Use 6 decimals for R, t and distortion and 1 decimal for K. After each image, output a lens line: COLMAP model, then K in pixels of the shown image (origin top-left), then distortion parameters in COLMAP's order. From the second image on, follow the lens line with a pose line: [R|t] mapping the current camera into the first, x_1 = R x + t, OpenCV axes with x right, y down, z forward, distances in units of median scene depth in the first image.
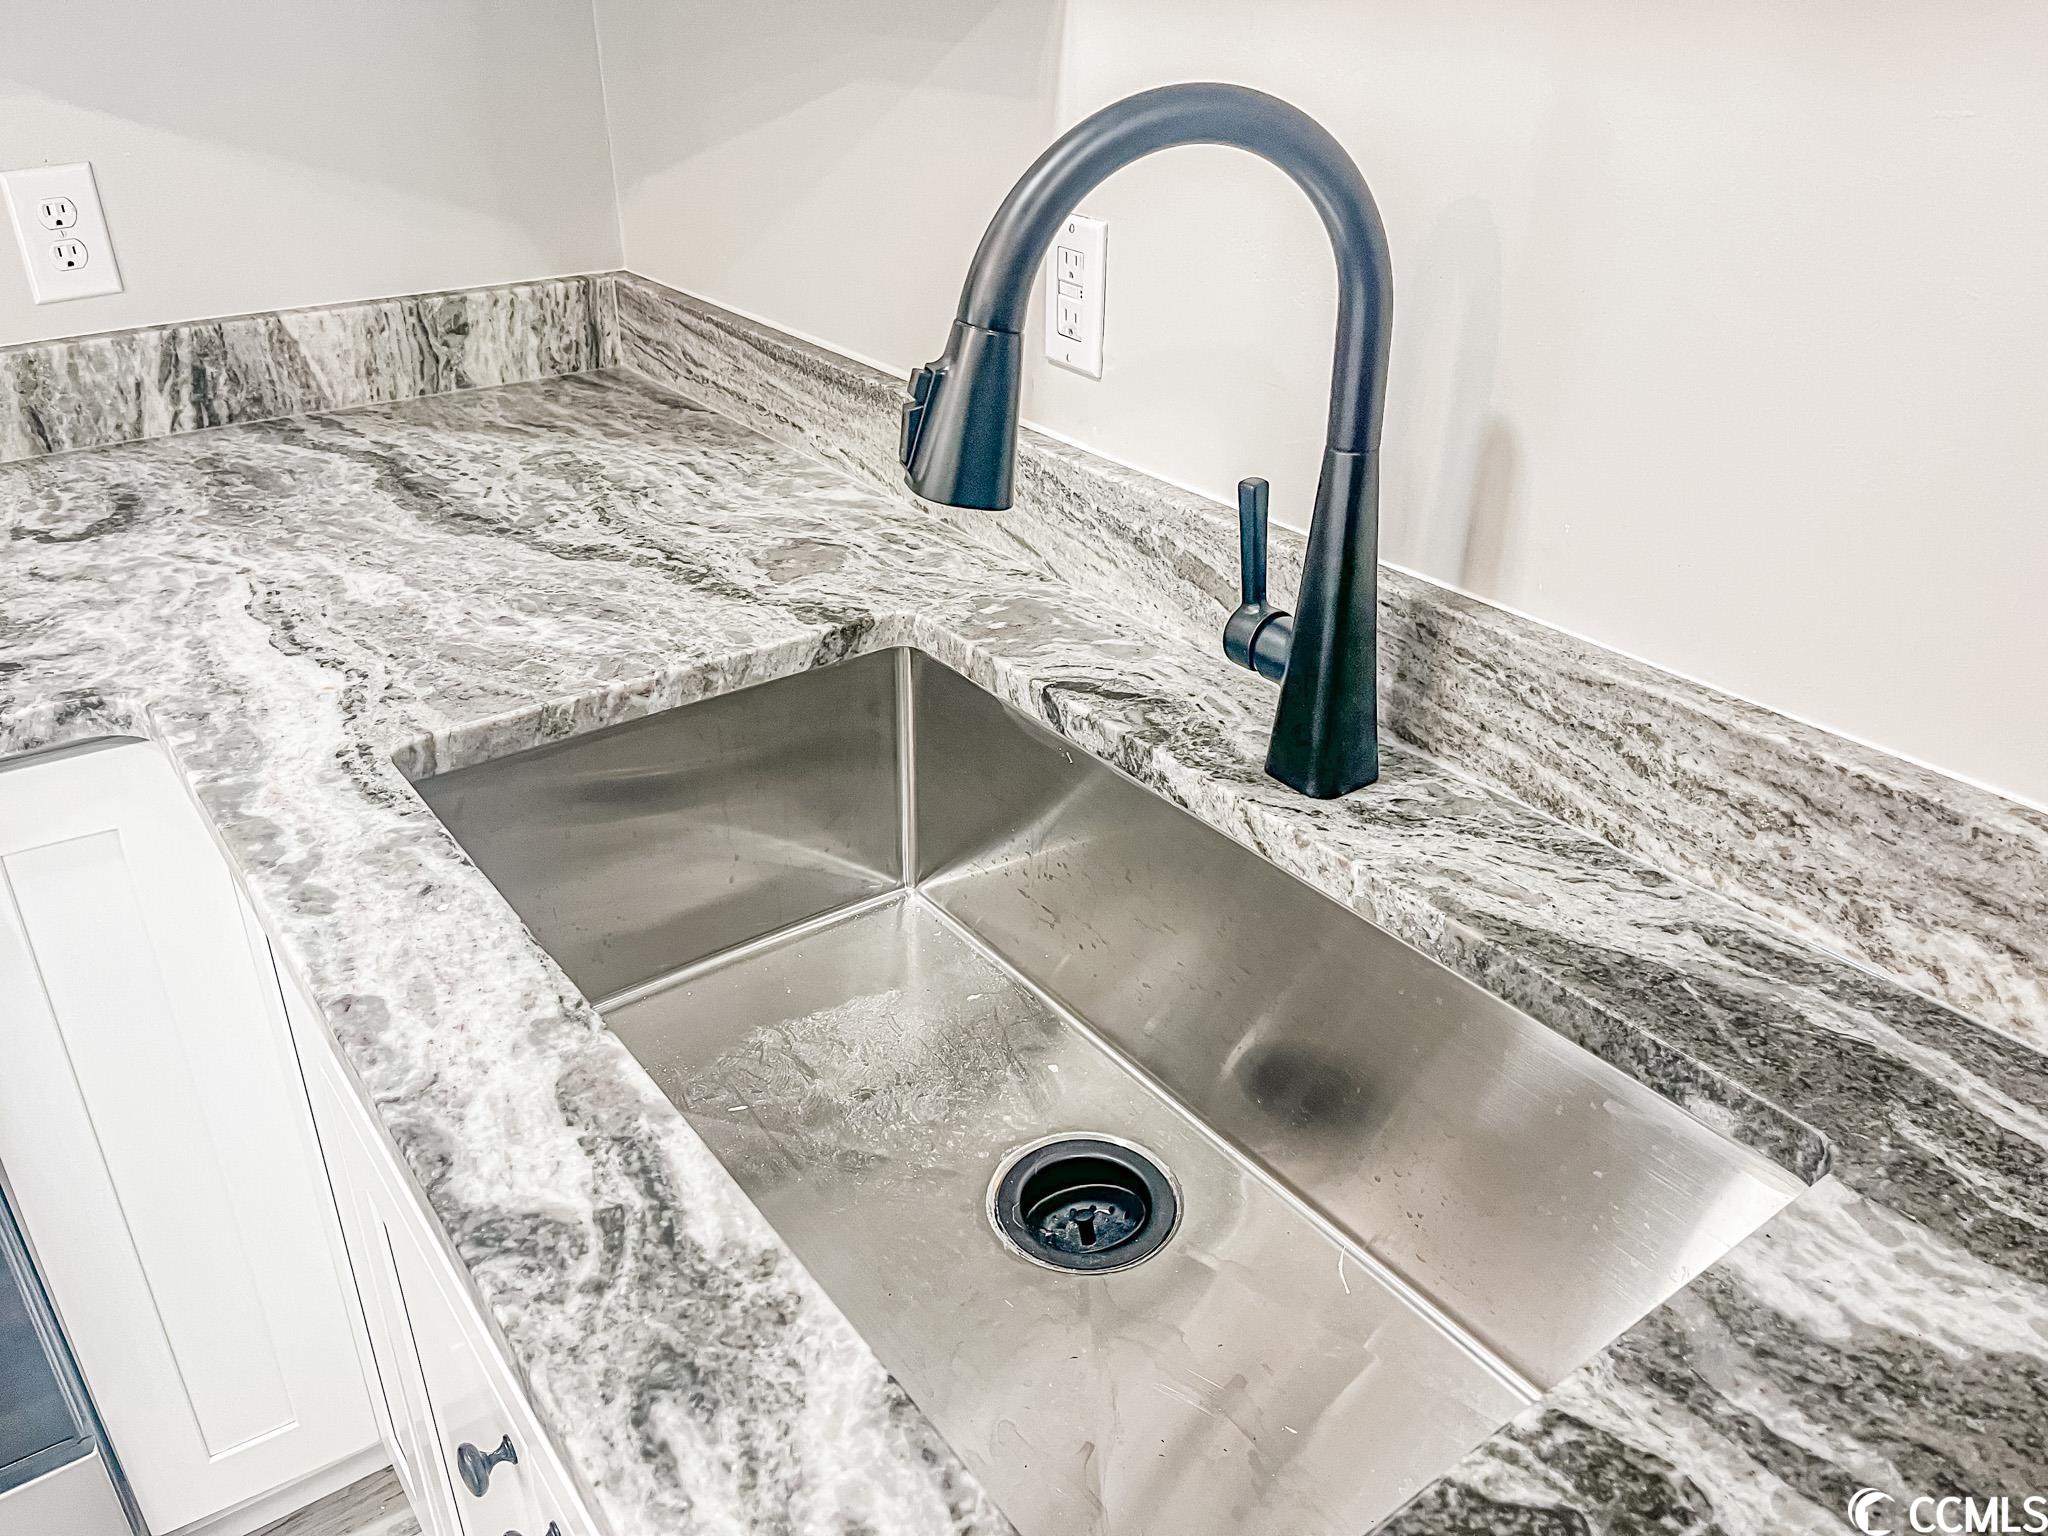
lens RADIAL K [[1557.3, 0, 1025.1], [0, 1557.3, 760.7], [0, 0, 1]] dist [0.070361, -0.091739]
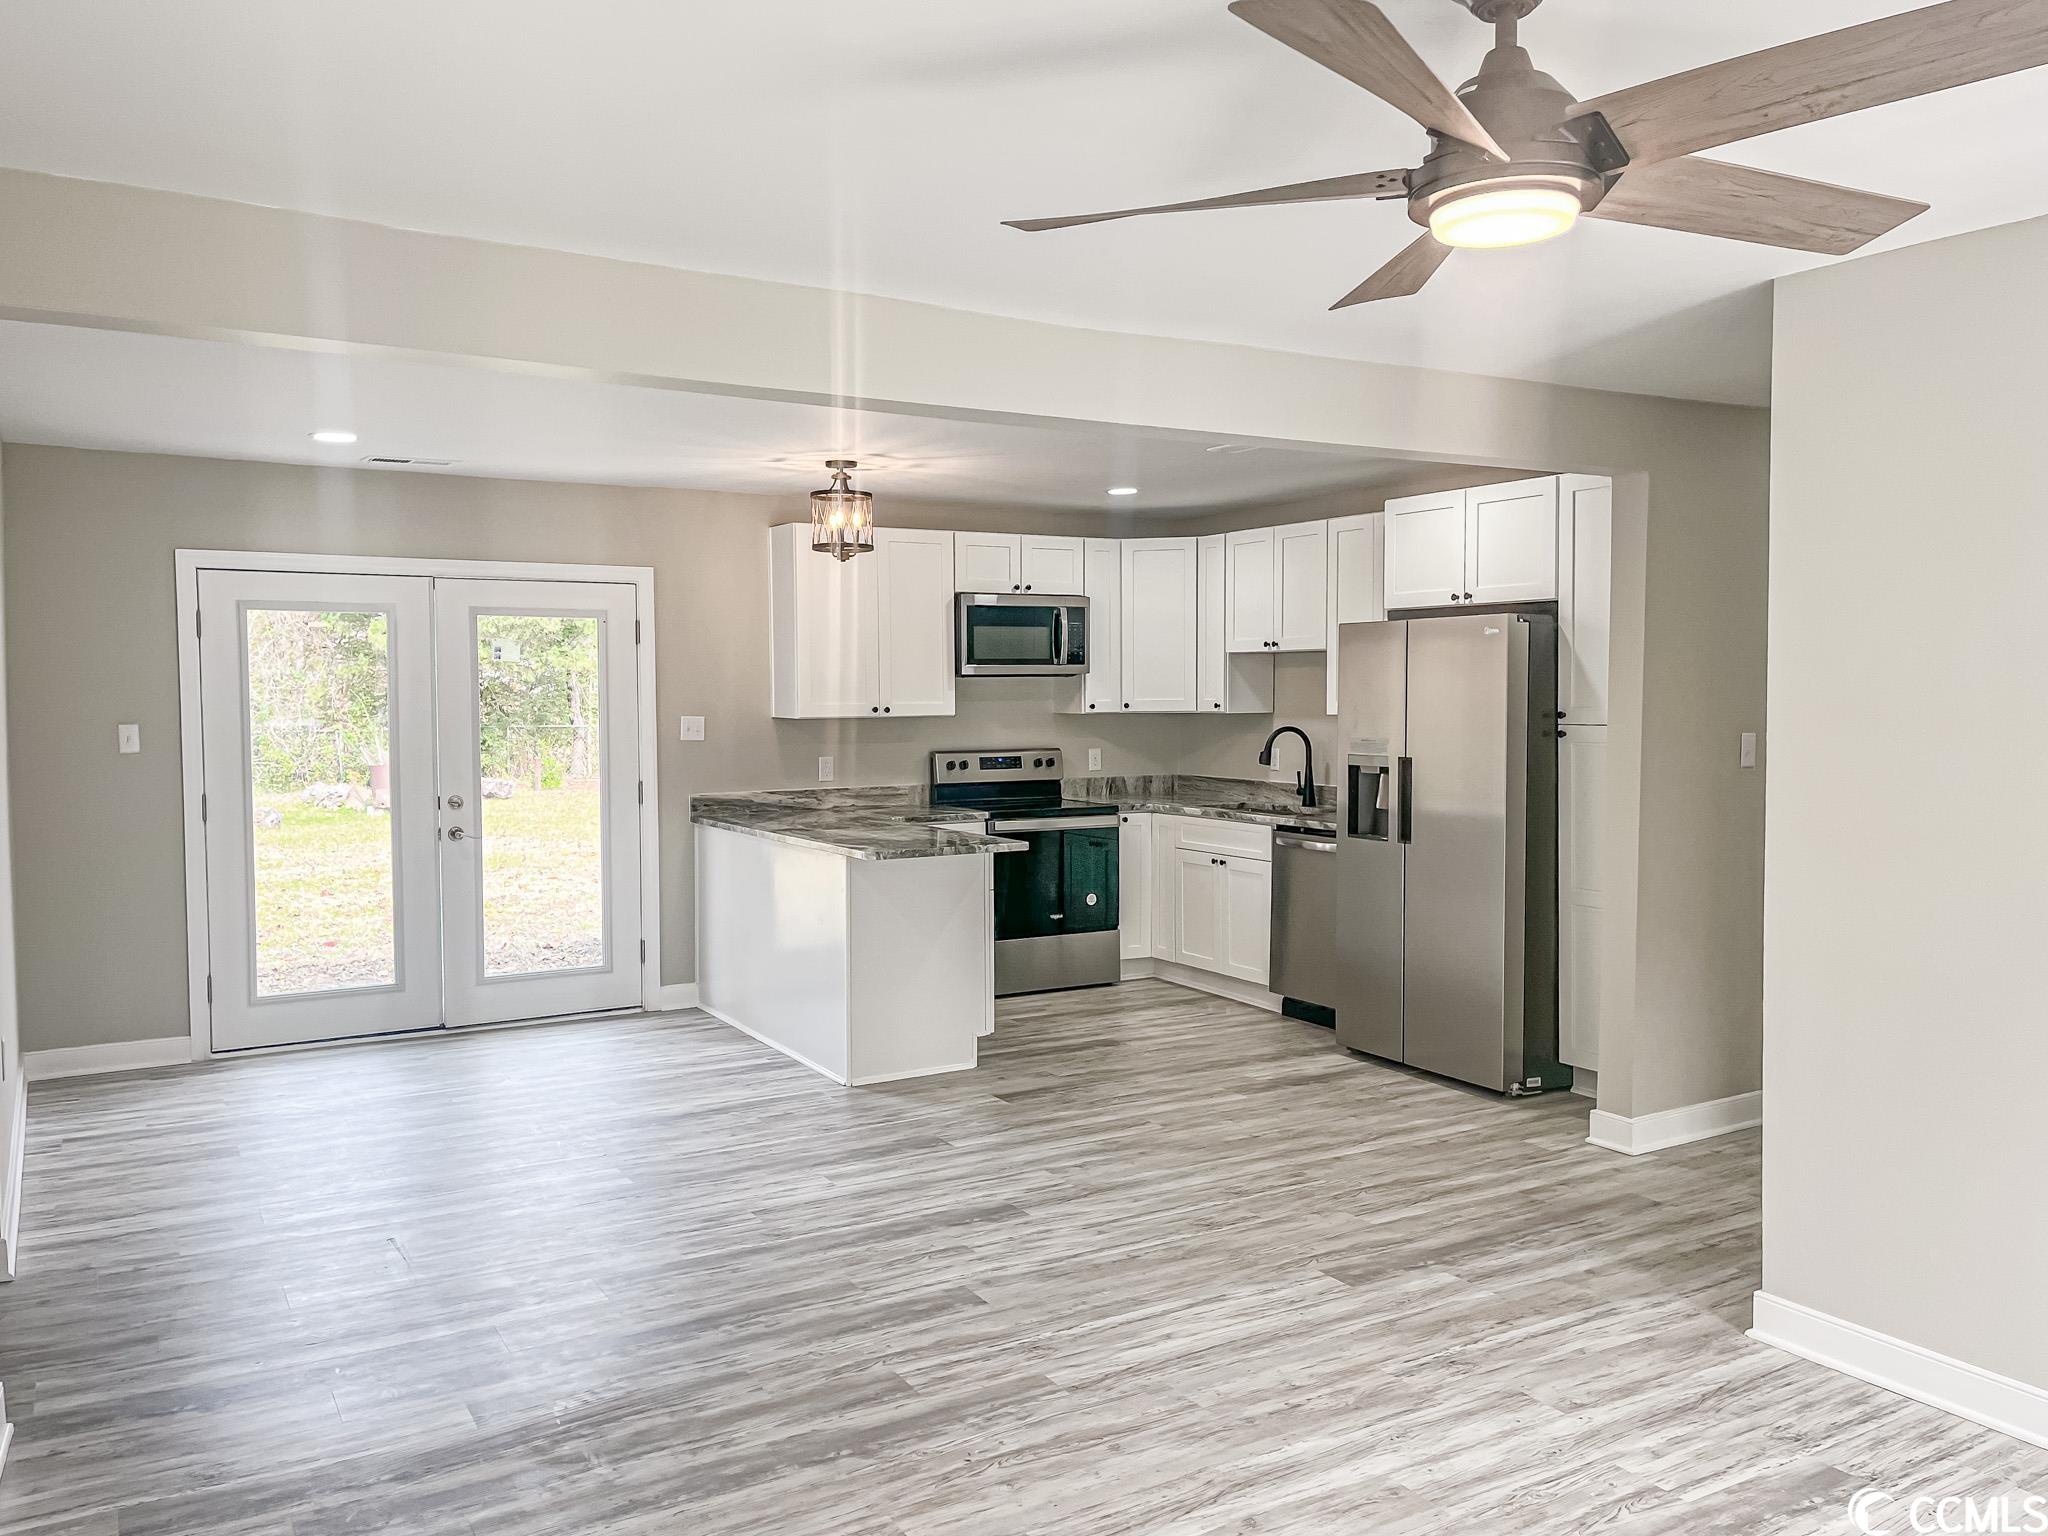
lens RADIAL K [[1570.9, 0, 1028.7], [0, 1570.9, 759.0], [0, 0, 1]] dist [0.072496, -0.089019]
pose [[0.994333, -0.001913, -0.106295, -0.338764], [-0.044253, 0.901653, -0.430189, 2.961451], [0.096664, 0.432455, 0.896459, -5.762312]]
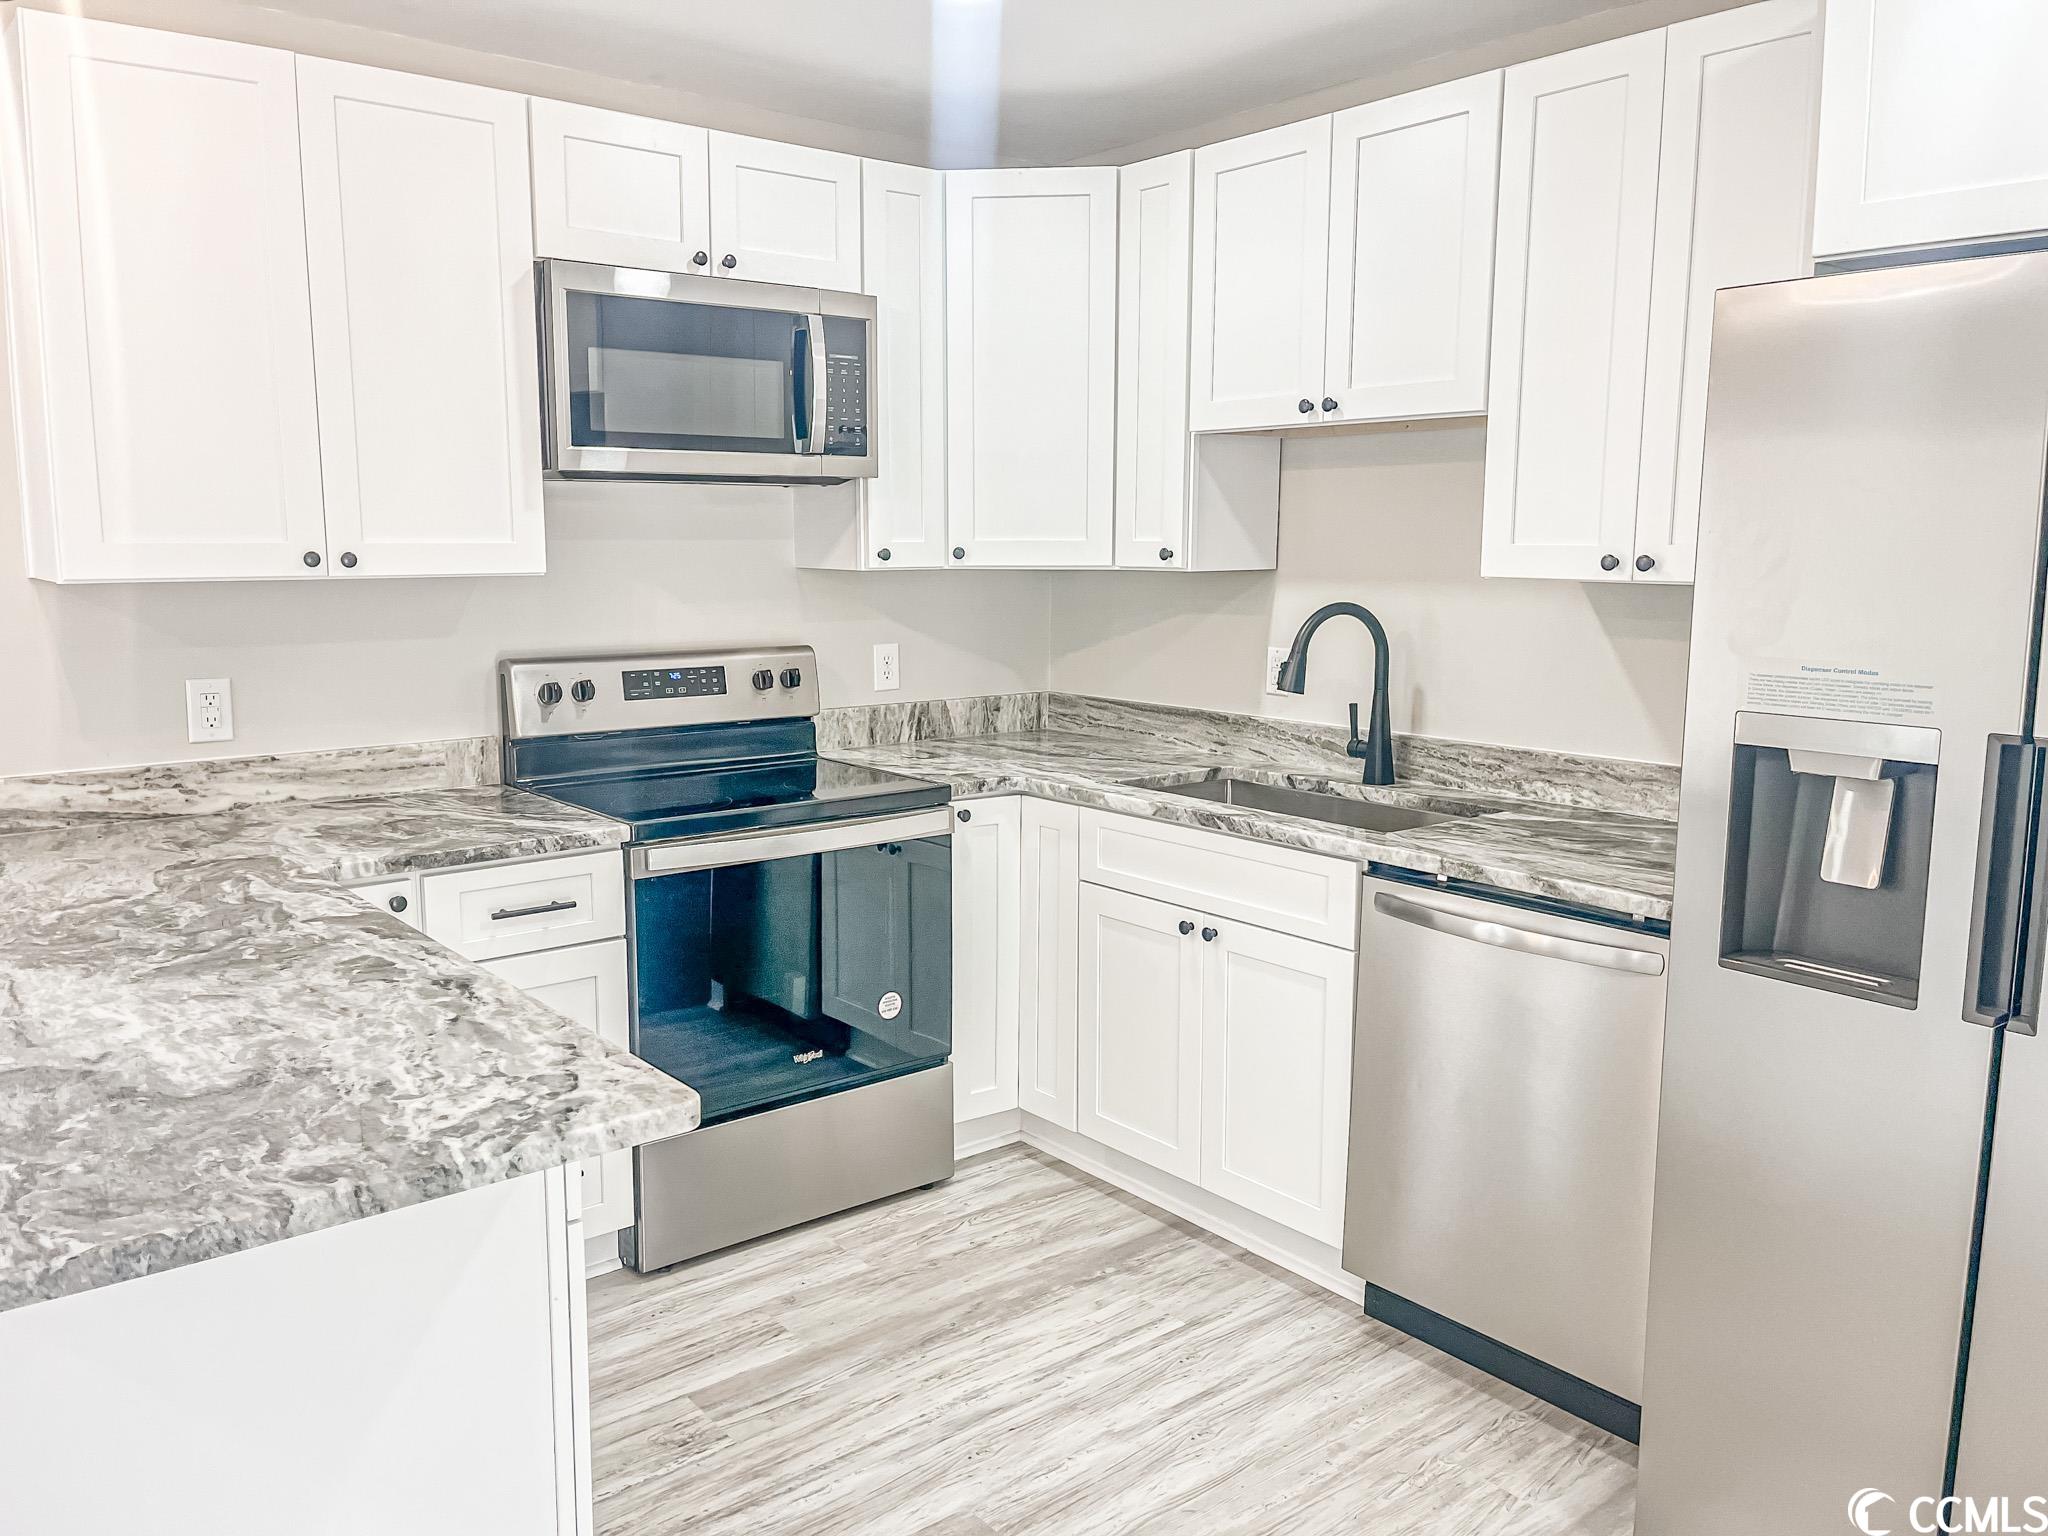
lens RADIAL K [[1550.6, 0, 1010.6], [0, 1550.6, 759.2], [0, 0, 1]] dist [0.074914, -0.107441]
pose [[0.999015, -0.006493, 0.043894, -0.714870], [0.021102, 0.939726, -0.341278, 1.024560], [-0.039032, 0.341868, 0.938937, -2.055069]]
